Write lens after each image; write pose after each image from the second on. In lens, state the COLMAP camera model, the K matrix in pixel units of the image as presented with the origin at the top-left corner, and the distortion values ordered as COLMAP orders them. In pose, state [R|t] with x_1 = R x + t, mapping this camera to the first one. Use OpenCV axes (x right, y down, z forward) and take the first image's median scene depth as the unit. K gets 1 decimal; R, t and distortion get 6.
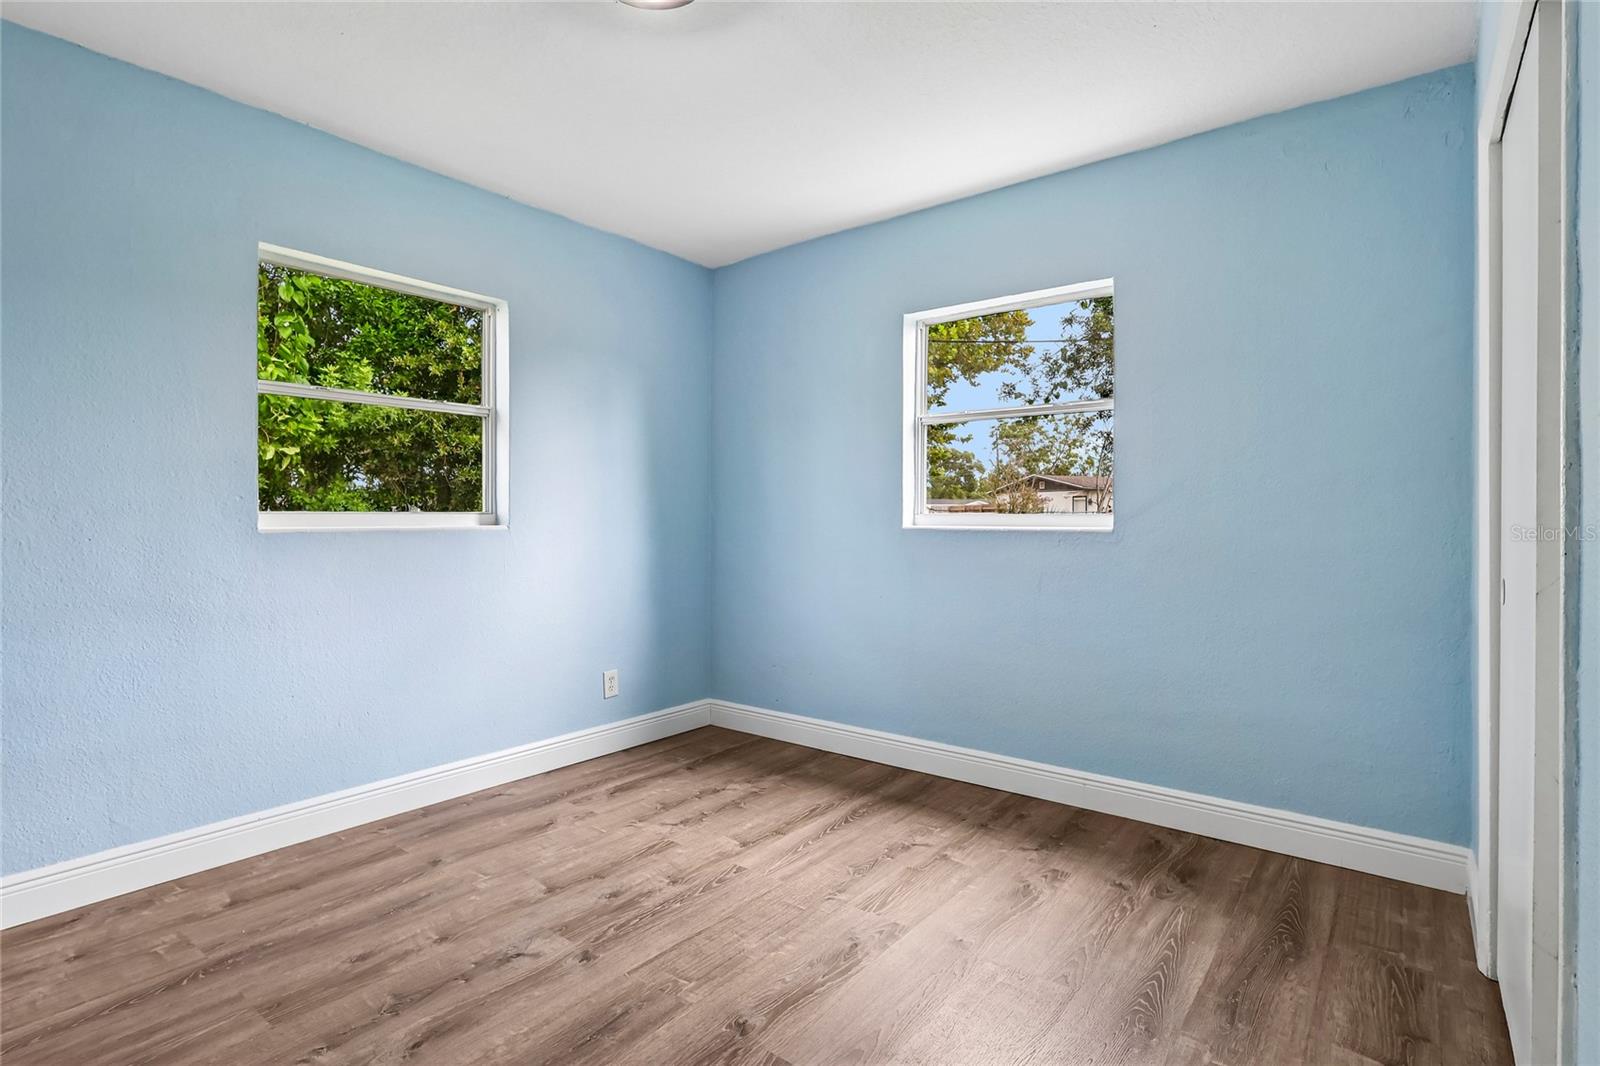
lens RADIAL K [[787.8, 0, 796.2], [0, 787.8, 520.1], [0, 0, 1]] dist [-0.000457, -0.000725]
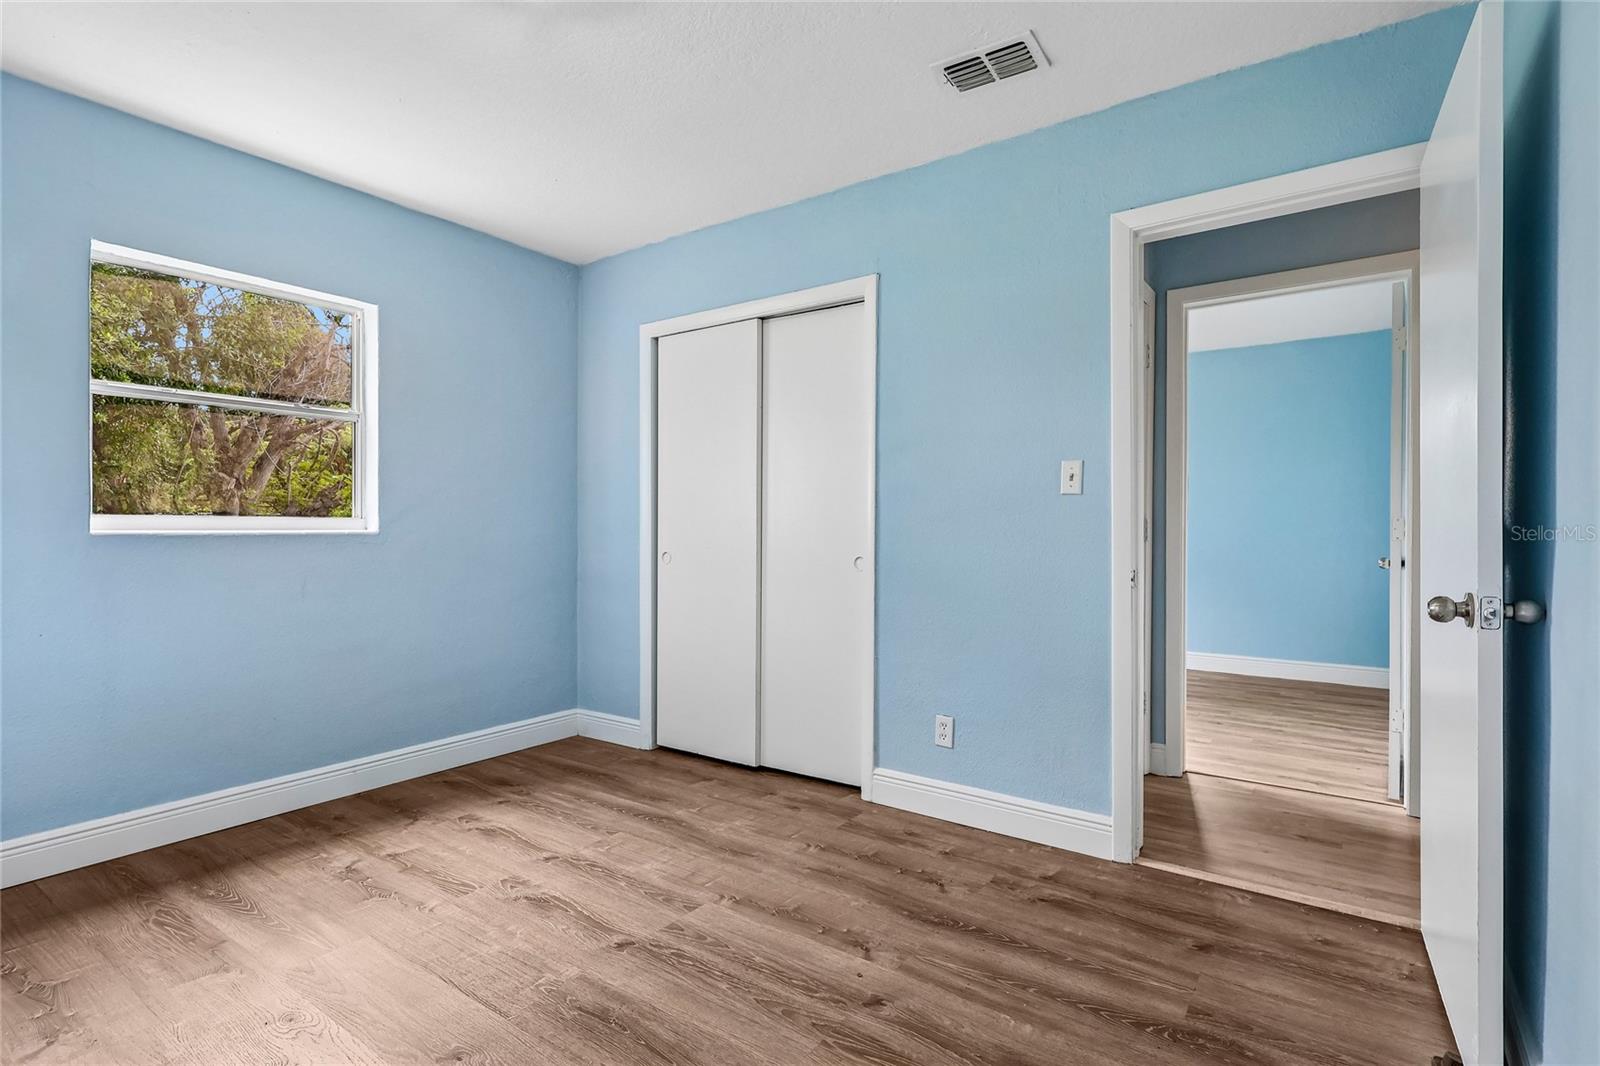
lens RADIAL K [[787.8, 0, 805.5], [0, 787.8, 529.5], [0, 0, 1]] dist [-0.000457, -0.000725]
pose [[-0.055359, -0.006888, 0.998443, -0.921992], [0.000592, 0.999976, 0.006932, 0.002058], [-0.998466, 0.000975, -0.055353, 0.568868]]
